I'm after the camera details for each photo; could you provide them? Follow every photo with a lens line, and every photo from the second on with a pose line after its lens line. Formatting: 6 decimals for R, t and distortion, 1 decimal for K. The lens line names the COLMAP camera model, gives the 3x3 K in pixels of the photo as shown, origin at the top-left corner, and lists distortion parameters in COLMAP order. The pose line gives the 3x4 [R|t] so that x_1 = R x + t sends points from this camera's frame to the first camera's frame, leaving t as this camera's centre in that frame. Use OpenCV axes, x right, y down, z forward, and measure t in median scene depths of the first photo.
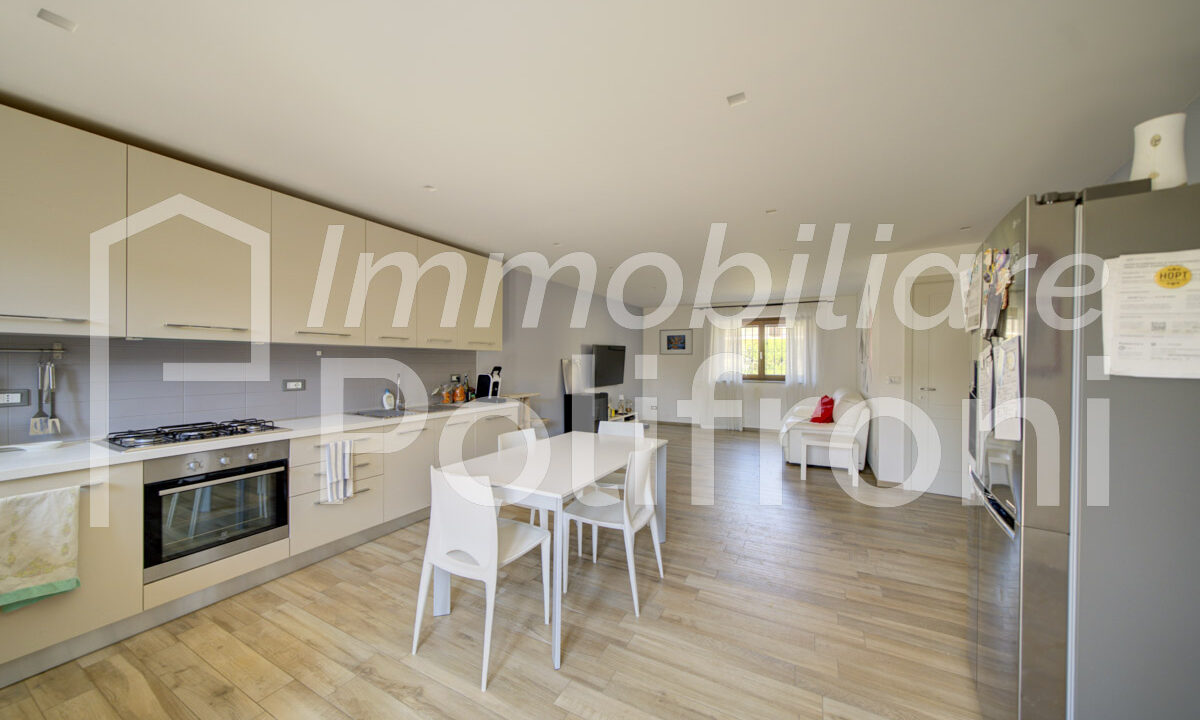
lens RADIAL K [[414.2, 0, 589.3], [0, 414.2, 357.0], [0, 0, 1]] dist [-0.025249, 0.002550]
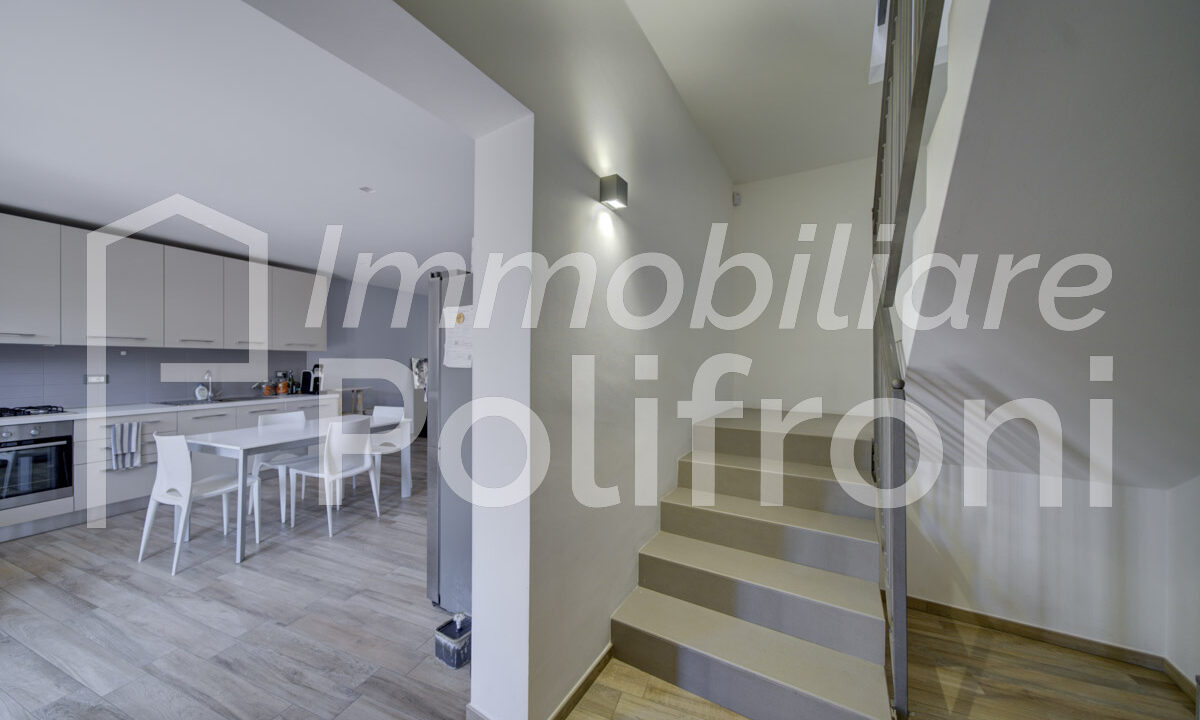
lens RADIAL K [[414.2, 0, 605.0], [0, 414.2, 362.7], [0, 0, 1]] dist [-0.025249, 0.002550]
pose [[0.991913, -0.002066, 0.126903, 0.756230], [0.000319, 0.999905, 0.013783, 0.004682], [-0.126919, -0.013631, 0.991819, -0.447585]]
